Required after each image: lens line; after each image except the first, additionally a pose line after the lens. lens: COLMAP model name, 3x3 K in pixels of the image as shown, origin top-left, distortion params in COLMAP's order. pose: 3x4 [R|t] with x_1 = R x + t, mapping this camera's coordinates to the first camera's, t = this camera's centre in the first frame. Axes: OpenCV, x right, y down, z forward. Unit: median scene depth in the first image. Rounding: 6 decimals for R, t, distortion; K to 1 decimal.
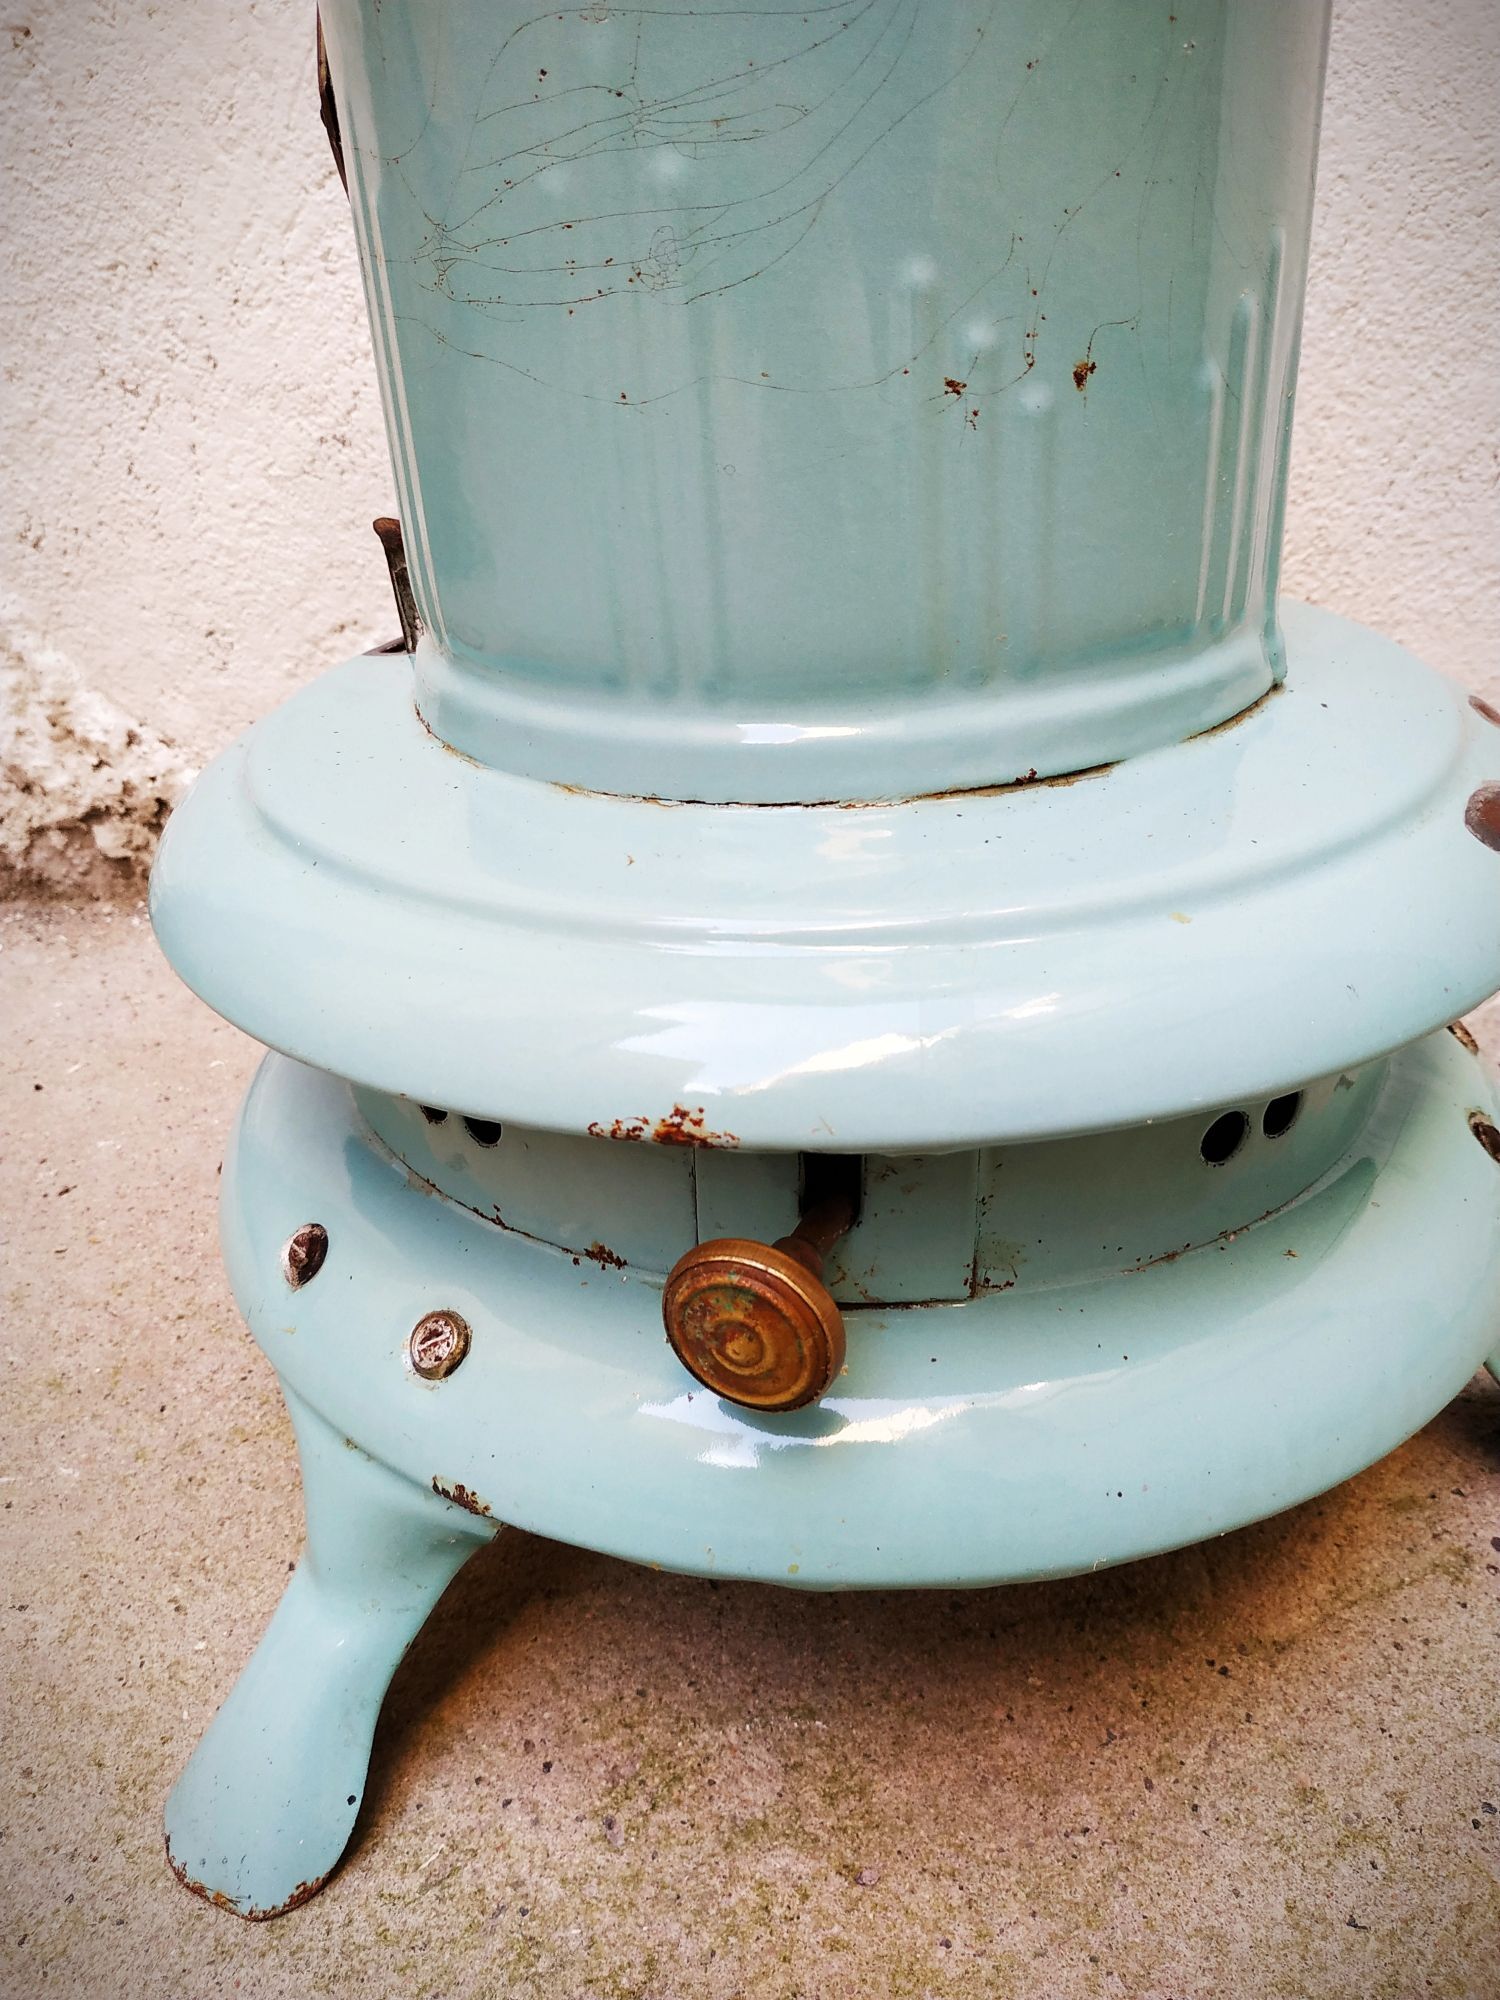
lens RADIAL K [[1483.6, 0, 737.7], [0, 1483.6, 991.3], [0, 0, 1]] dist [-0.036866, 0.010765]
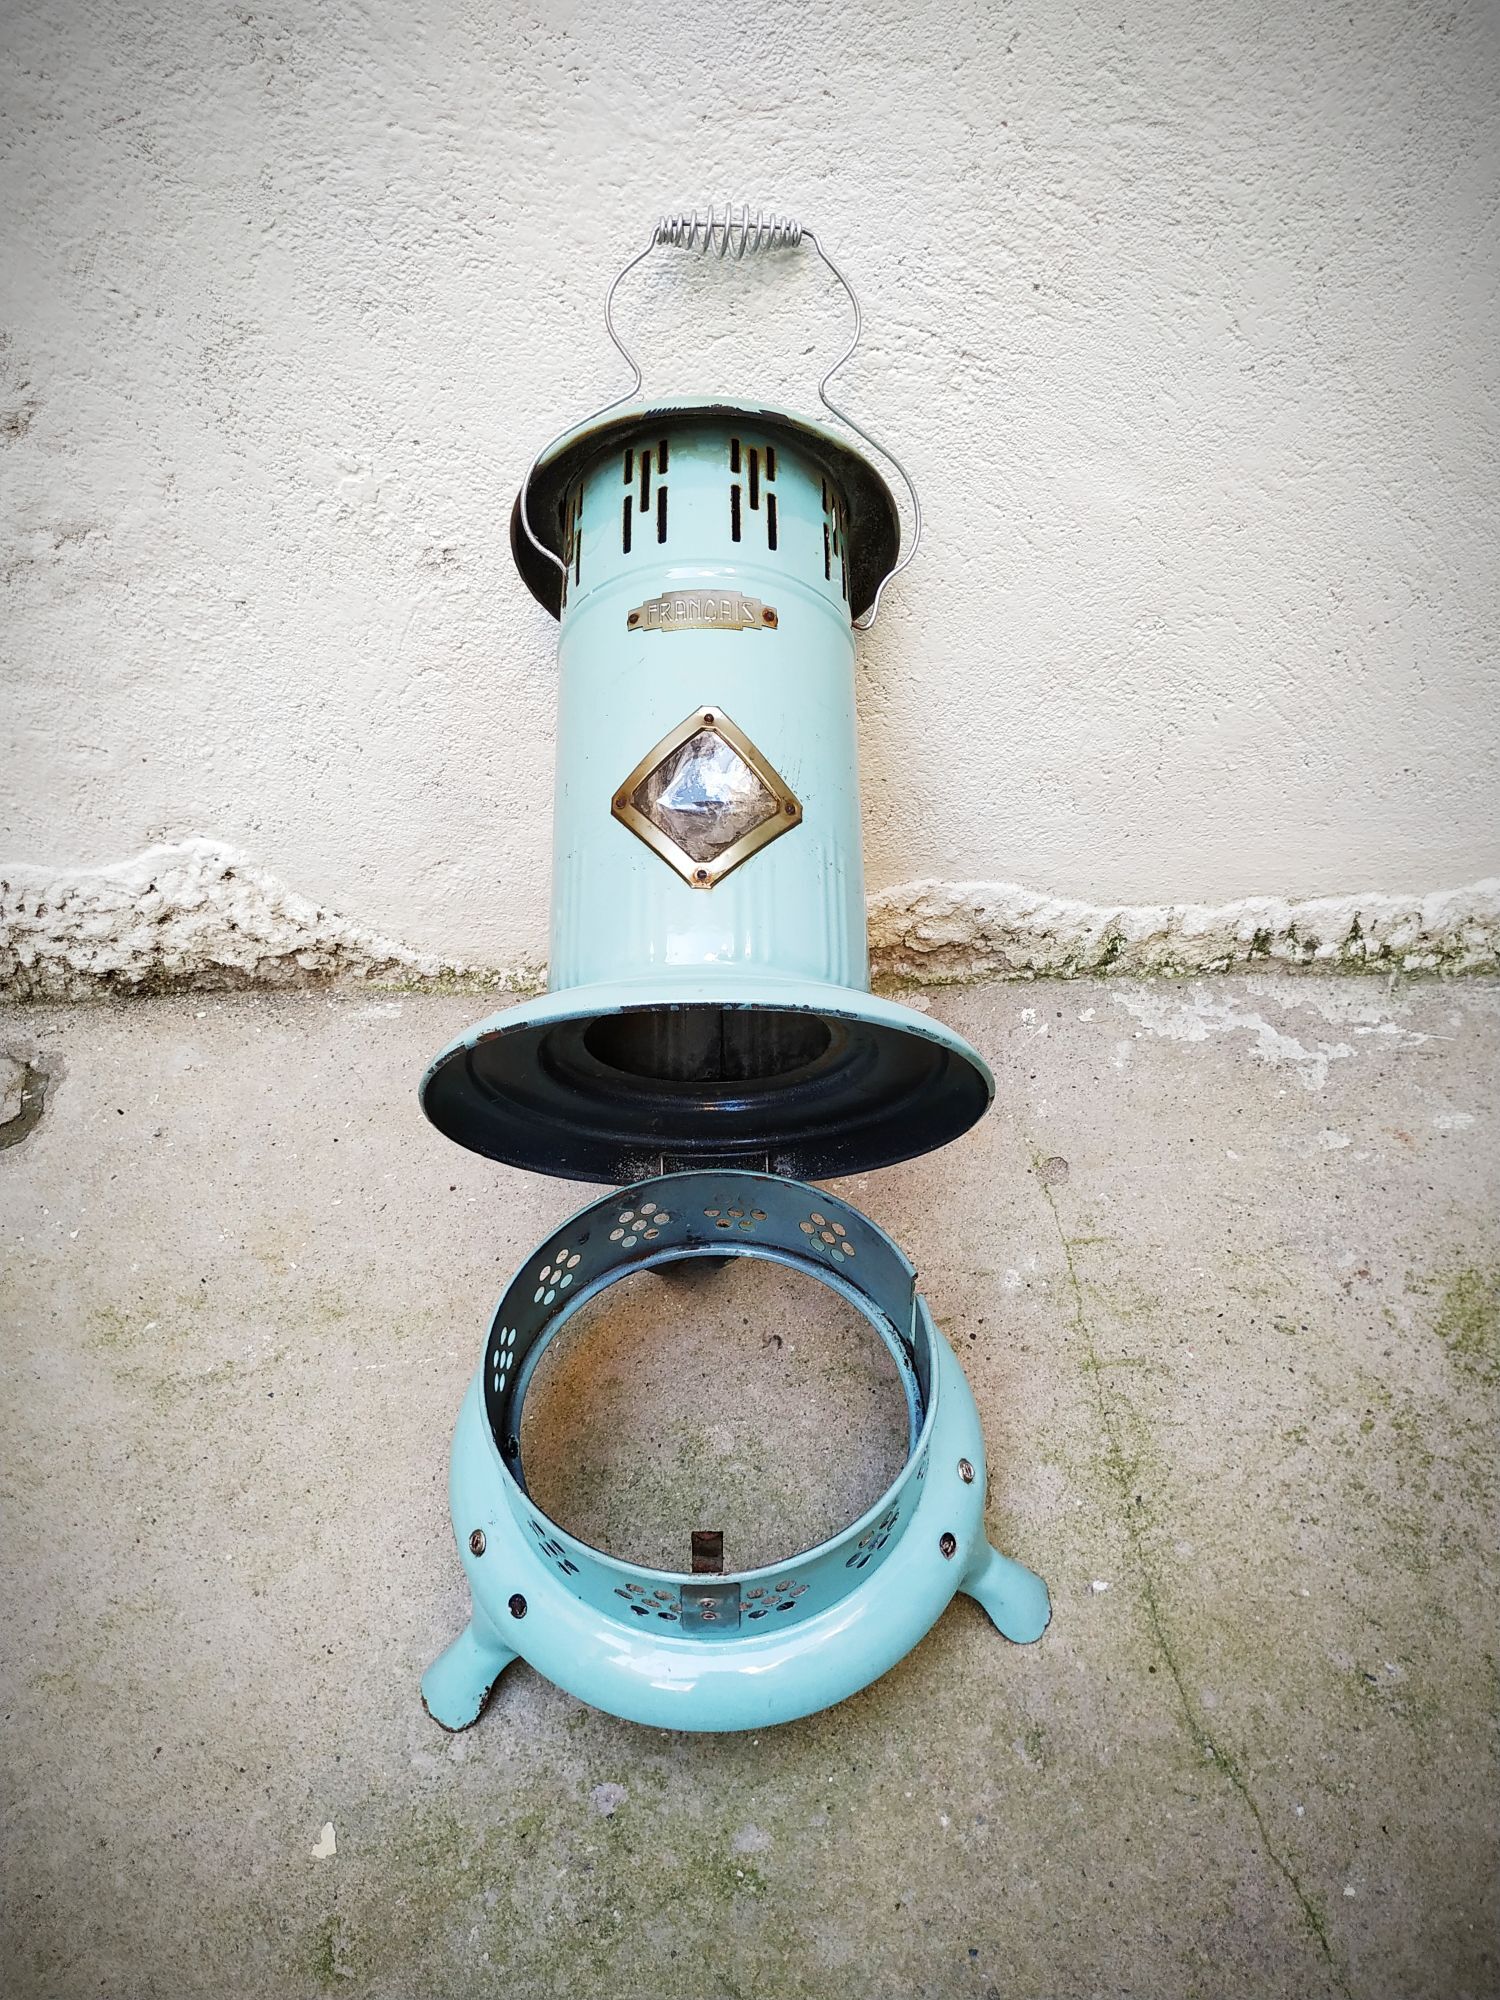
lens RADIAL K [[1433.4, 0, 742.7], [0, 1433.4, 993.5], [0, 0, 1]] dist [-0.016321, 0.001856]
pose [[0.992599, -0.083405, 0.088268, -0.074806], [0.051985, 0.948706, 0.311855, -0.704467], [-0.109750, -0.304958, 0.946021, -0.853139]]
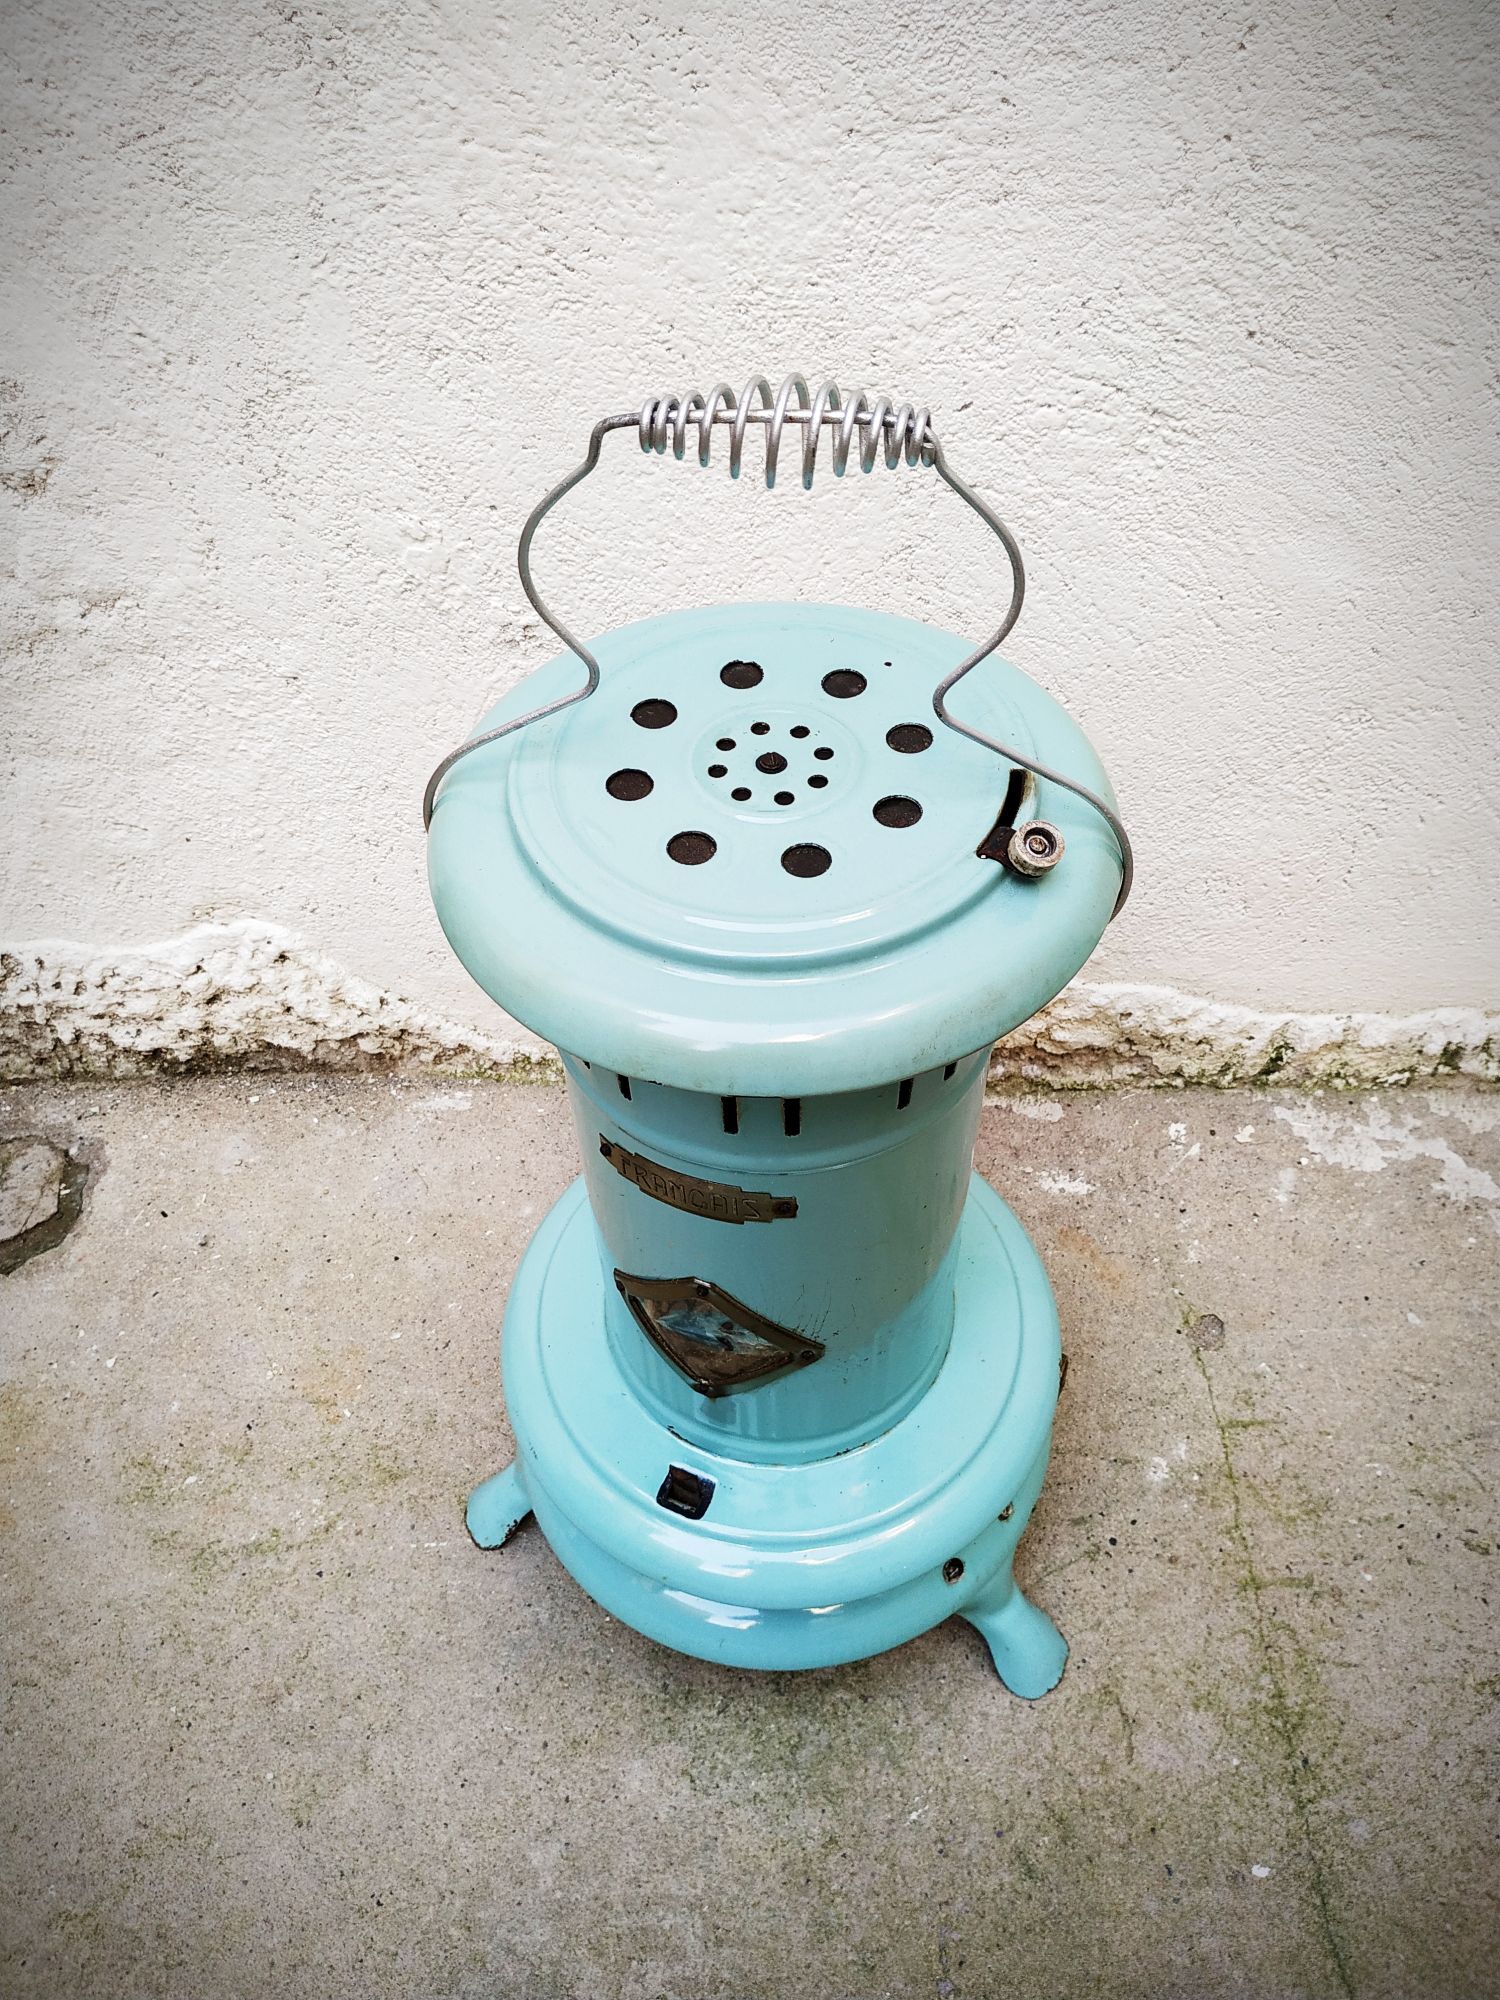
lens RADIAL K [[1444.6, 0, 743.7], [0, 1444.6, 990.3], [0, 0, 1]] dist [-0.013121, -0.001923]
pose [[0.997445, -0.063539, 0.032649, -0.081254], [0.047549, 0.931602, 0.360356, -0.862691], [-0.053312, -0.357883, 0.932243, -0.568435]]
